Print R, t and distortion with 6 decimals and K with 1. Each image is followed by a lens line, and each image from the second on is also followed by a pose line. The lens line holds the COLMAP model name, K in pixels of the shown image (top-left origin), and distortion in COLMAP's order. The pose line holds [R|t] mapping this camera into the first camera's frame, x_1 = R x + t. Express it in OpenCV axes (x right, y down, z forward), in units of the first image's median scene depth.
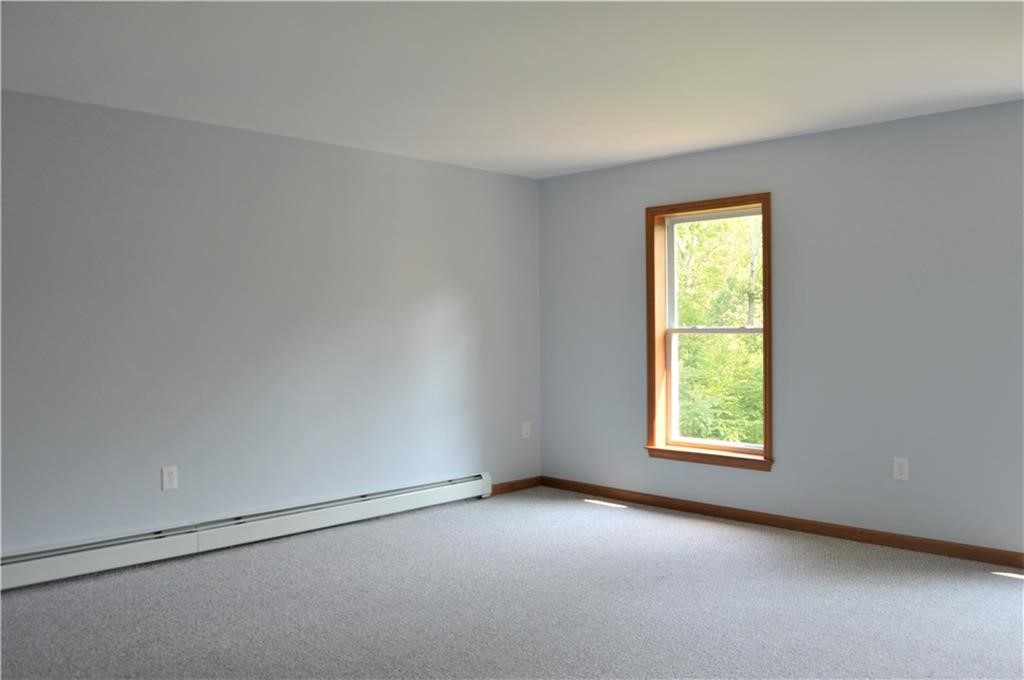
lens RADIAL K [[814.2, 0, 515.9], [0, 814.2, 336.0], [0, 0, 1]] dist [-0.091687, 0.032700]
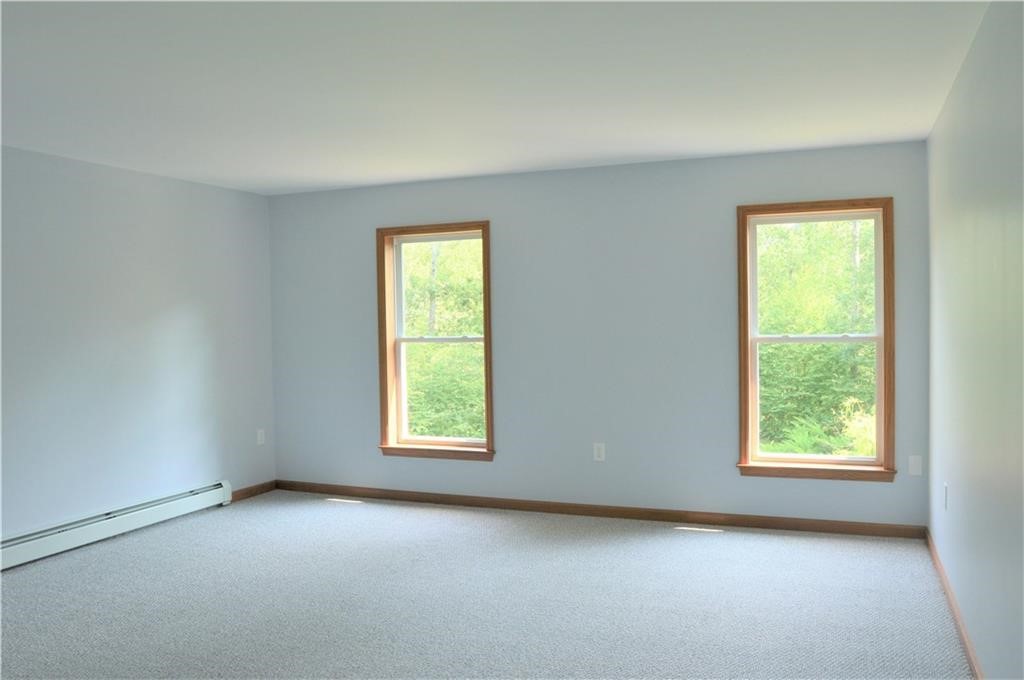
lens RADIAL K [[814.2, 0, 510.0], [0, 814.2, 340.5], [0, 0, 1]] dist [-0.091687, 0.032700]
pose [[0.925741, -0.020023, 0.377628, -0.092231], [0.015371, 0.999764, 0.015331, -0.021566], [-0.377846, -0.008388, 0.925831, -0.085461]]
